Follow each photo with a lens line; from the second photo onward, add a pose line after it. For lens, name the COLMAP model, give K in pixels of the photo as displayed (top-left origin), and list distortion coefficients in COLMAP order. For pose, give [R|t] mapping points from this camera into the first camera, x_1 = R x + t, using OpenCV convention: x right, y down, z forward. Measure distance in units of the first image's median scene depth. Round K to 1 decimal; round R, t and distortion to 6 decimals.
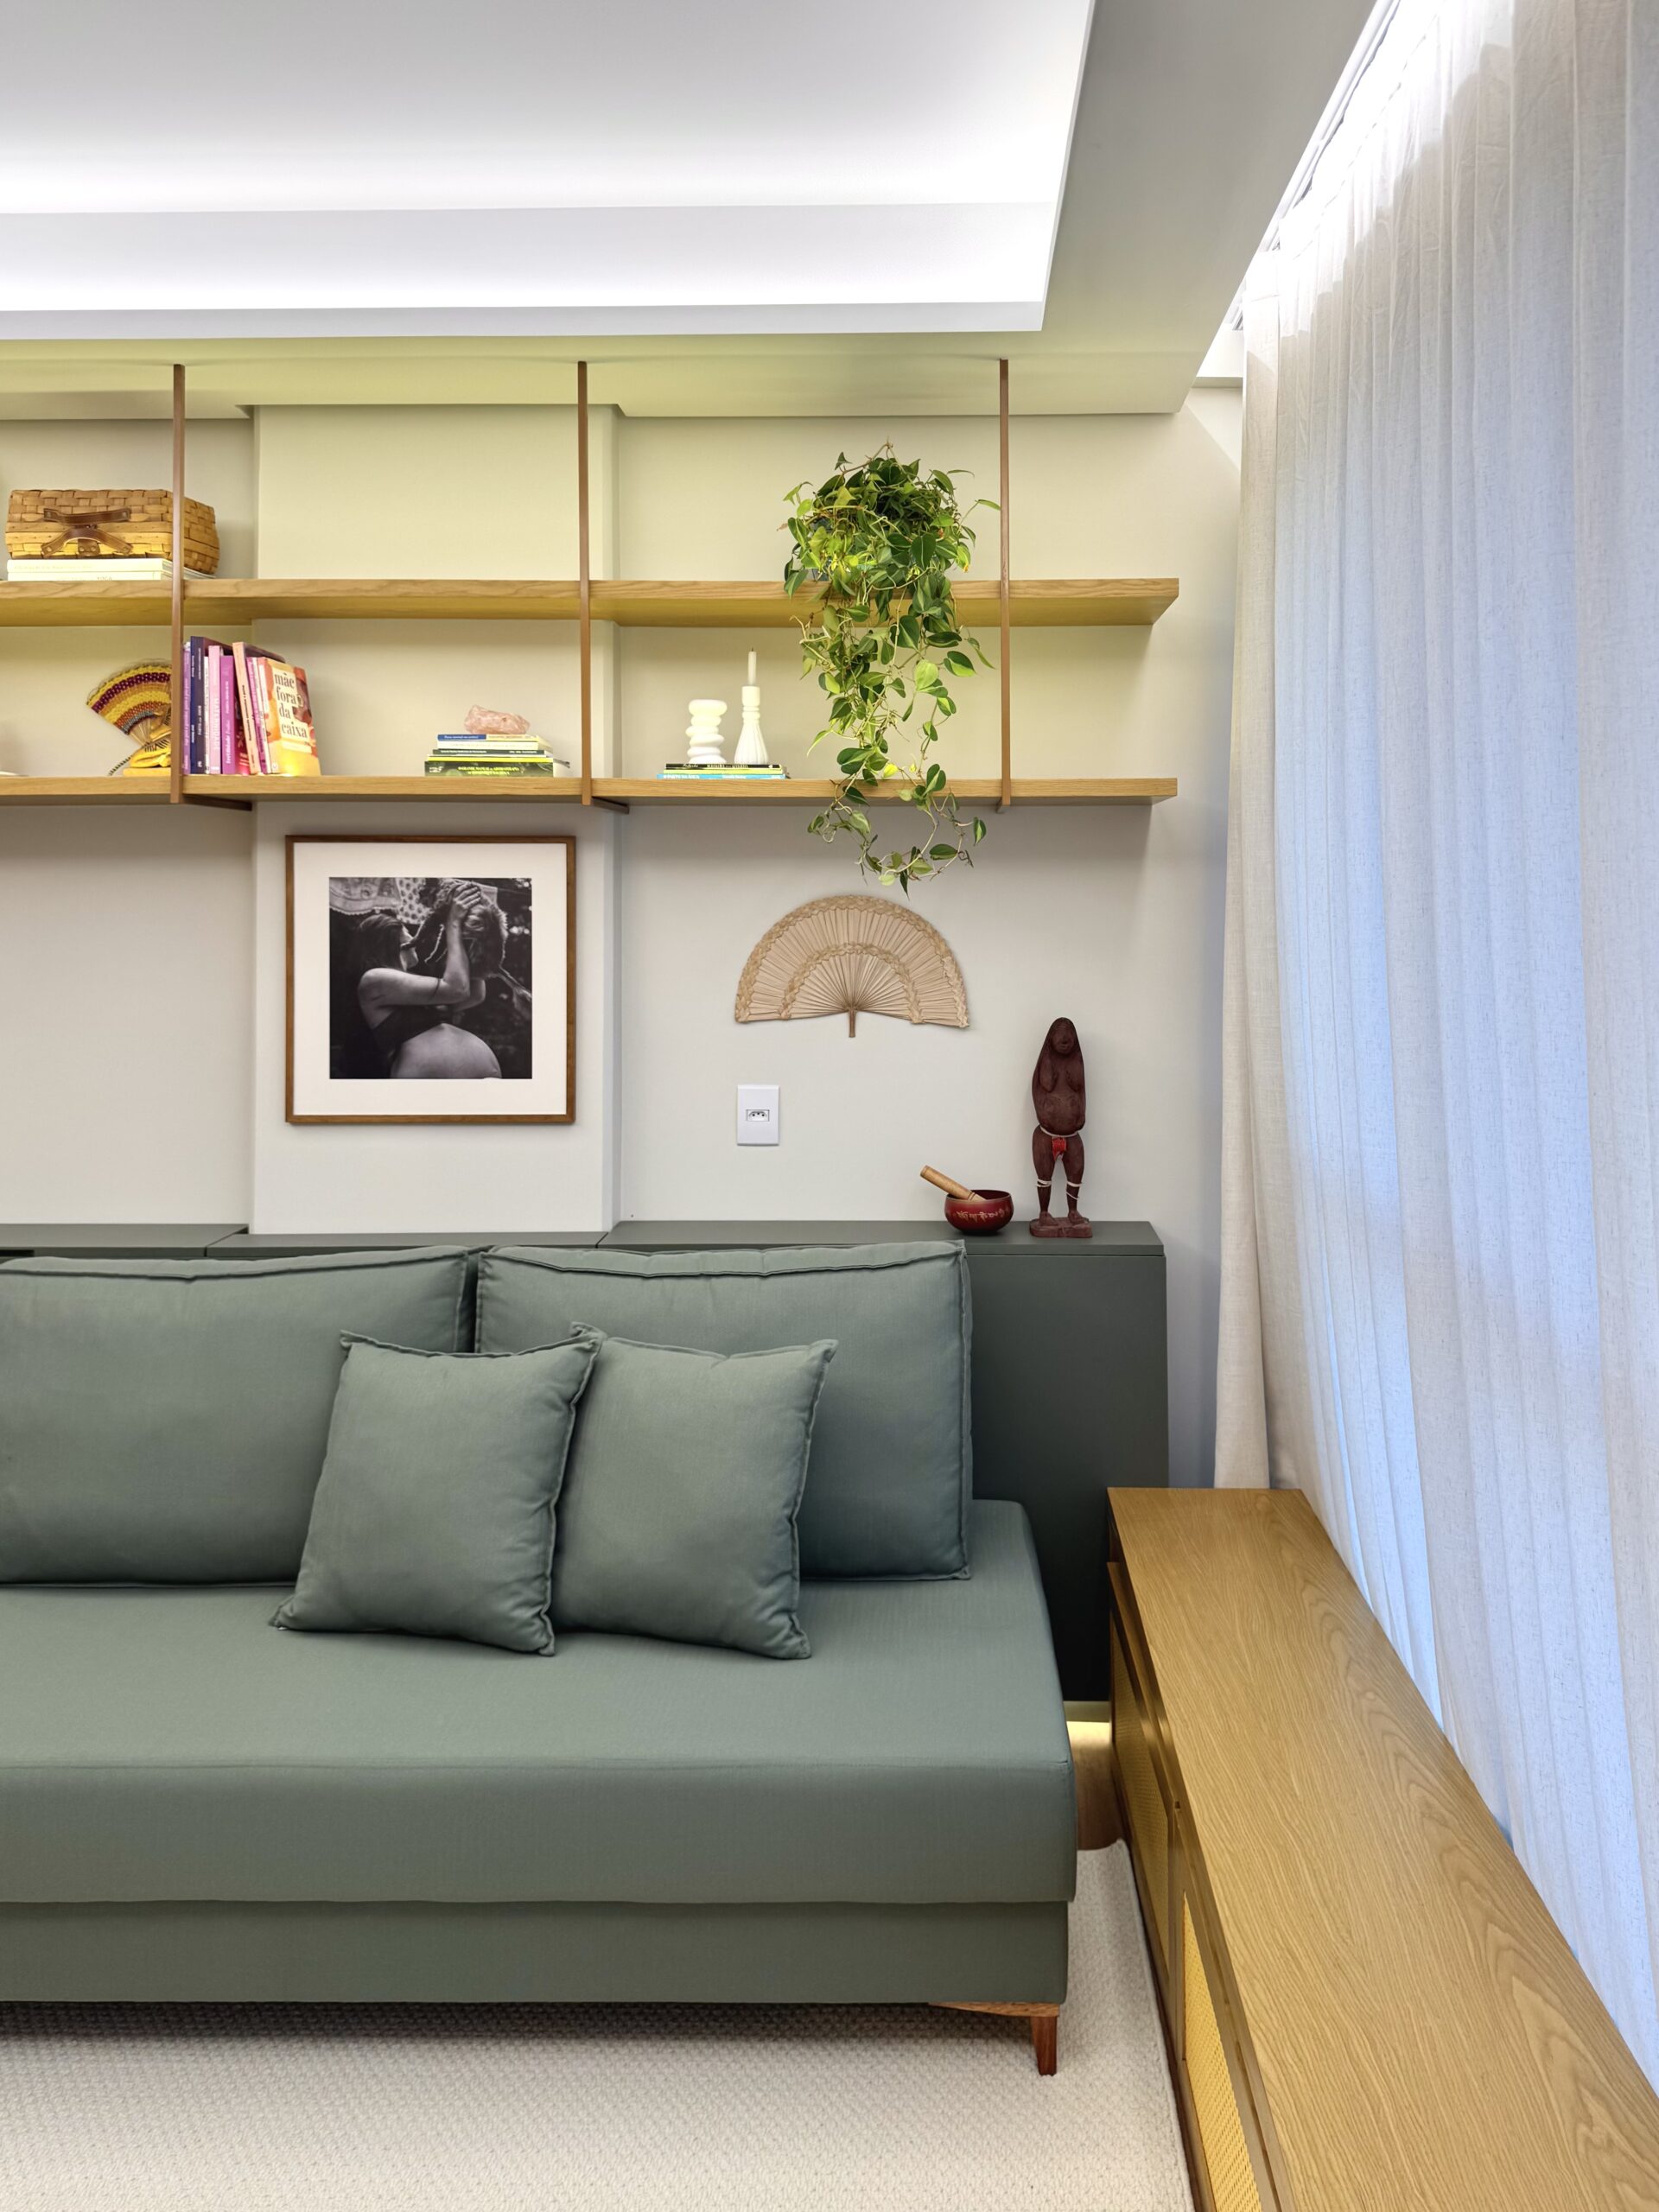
lens RADIAL K [[1687.7, 0, 837.6], [0, 1687.7, 898.6], [0, 0, 1]] dist [0.137035, -0.259961]
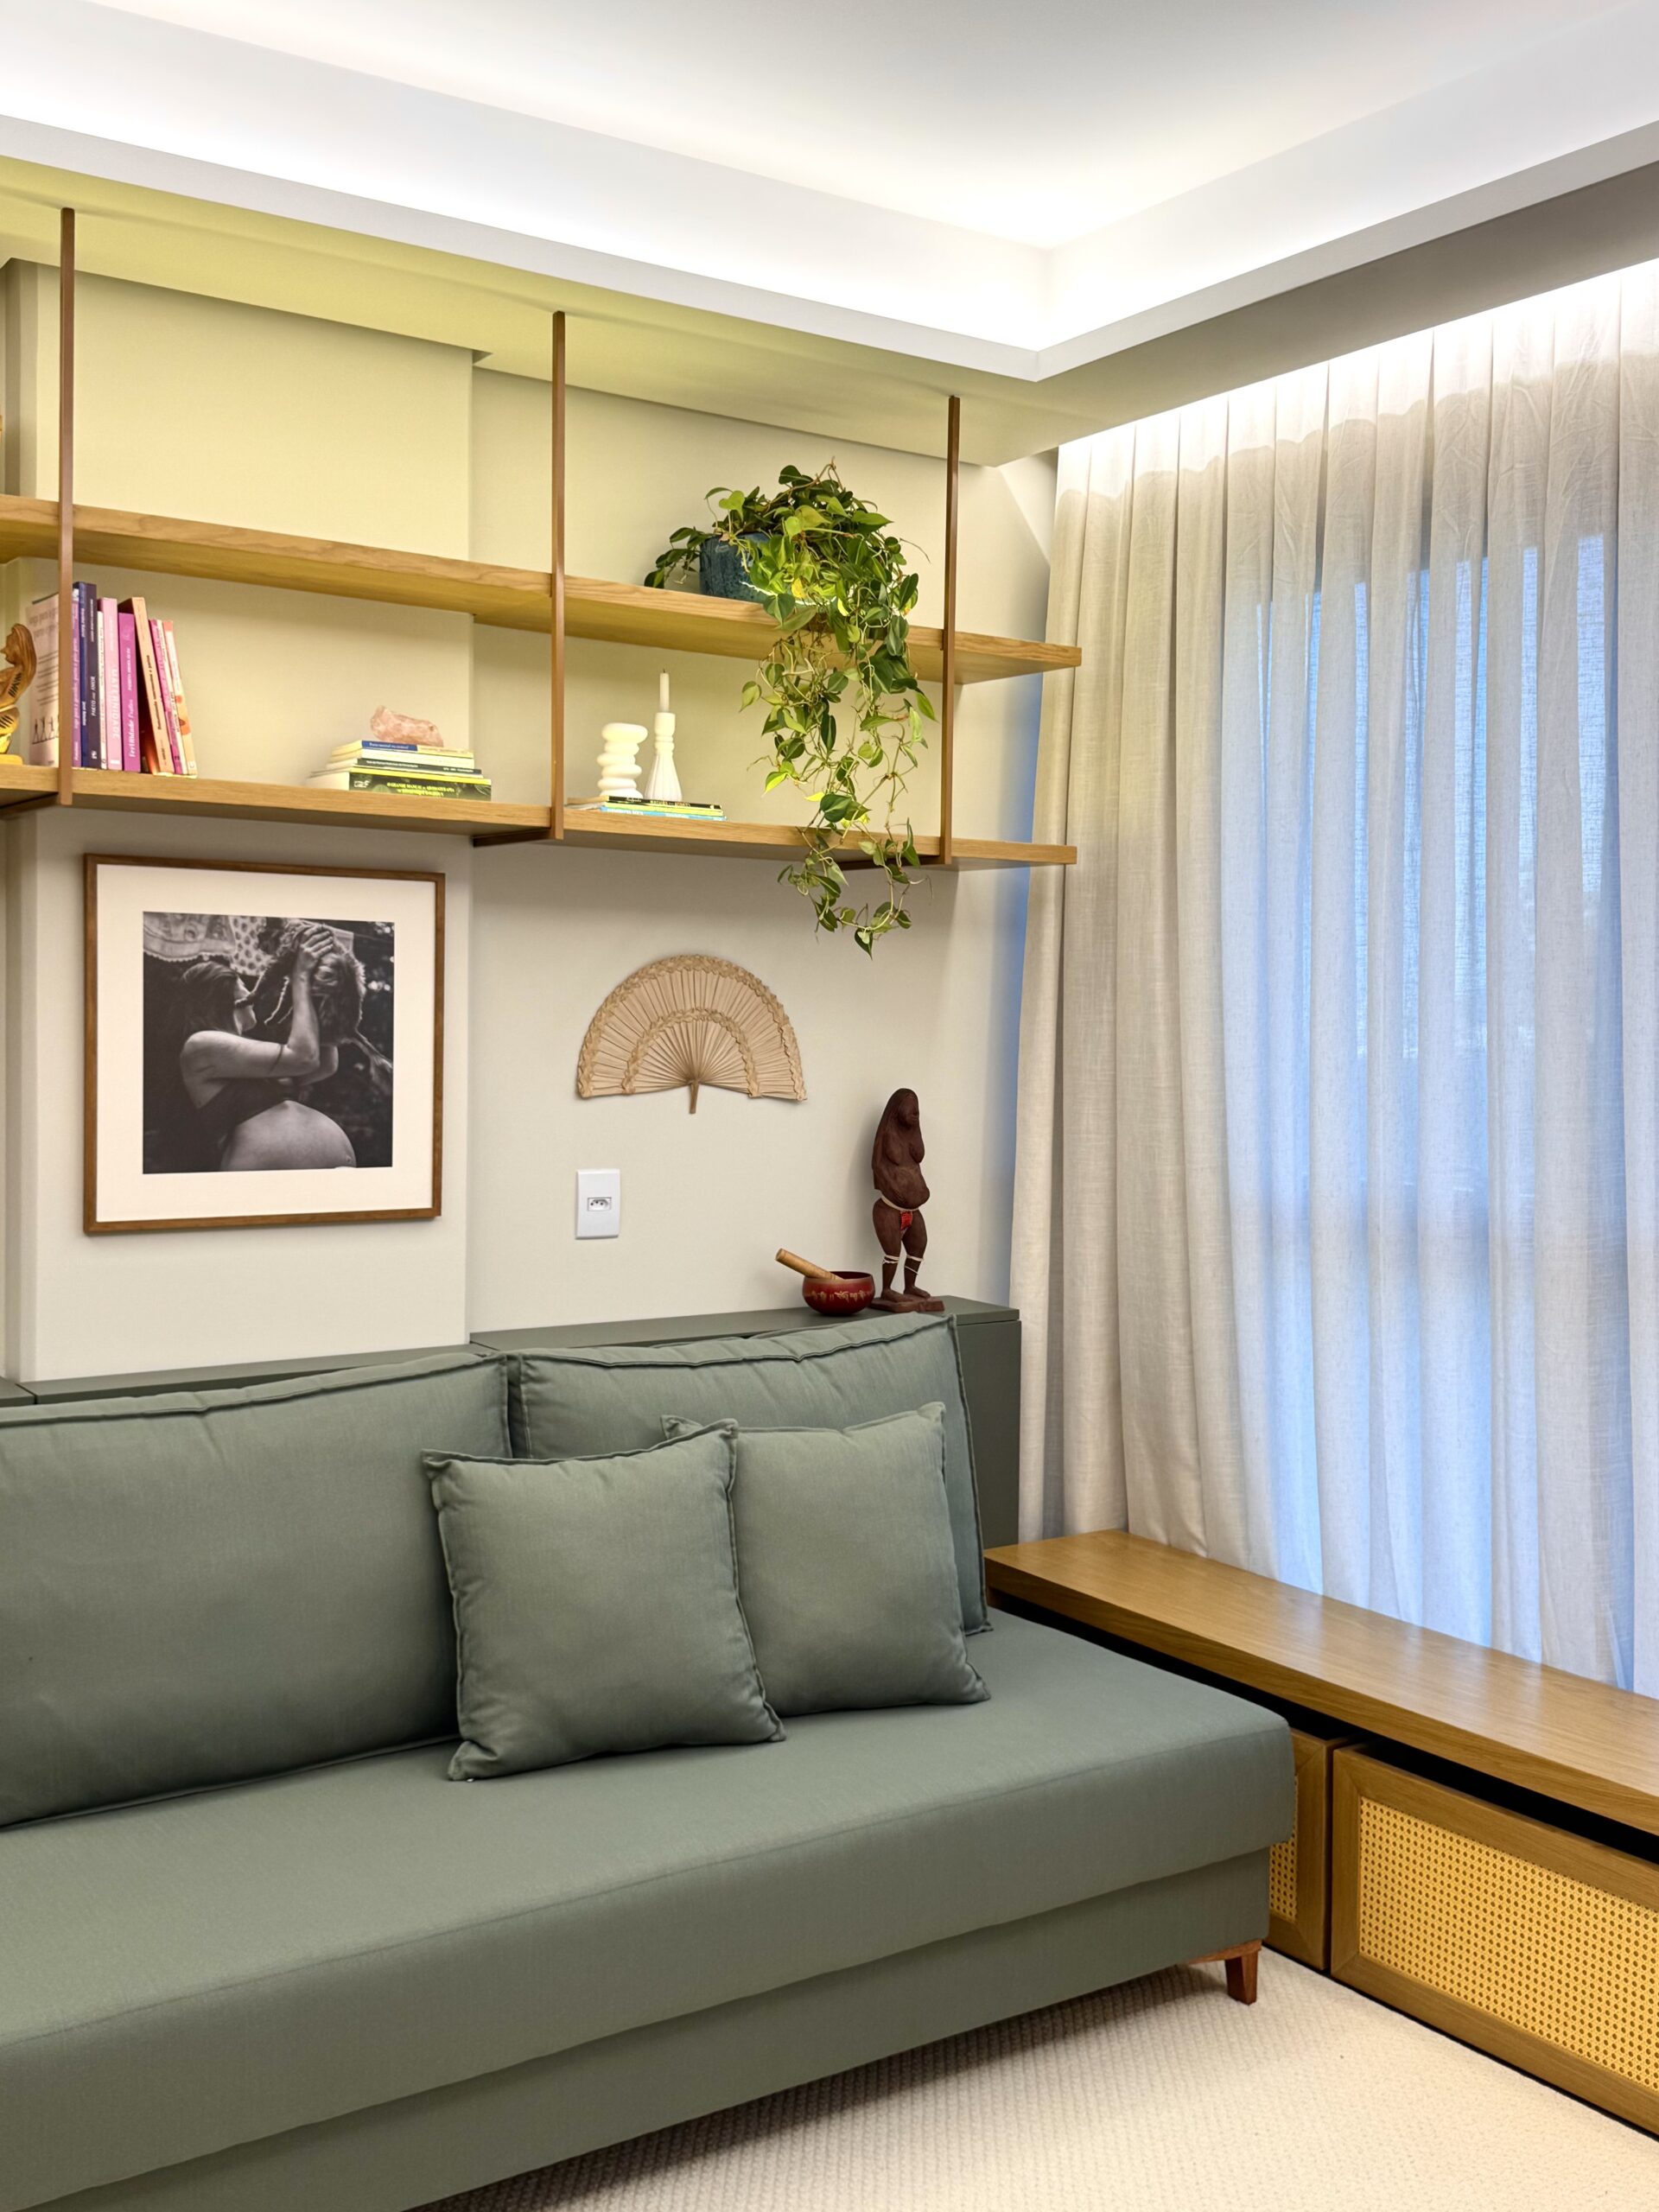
lens RADIAL K [[2224.1, 0, 863.3], [0, 2224.1, 1113.5], [0, 0, 1]] dist [0.096336, -0.006909]
pose [[0.813497, -0.015068, 0.581373, -0.625040], [-0.016996, 0.998621, 0.049664, 0.022583], [-0.581320, -0.050282, 0.812120, -0.014118]]
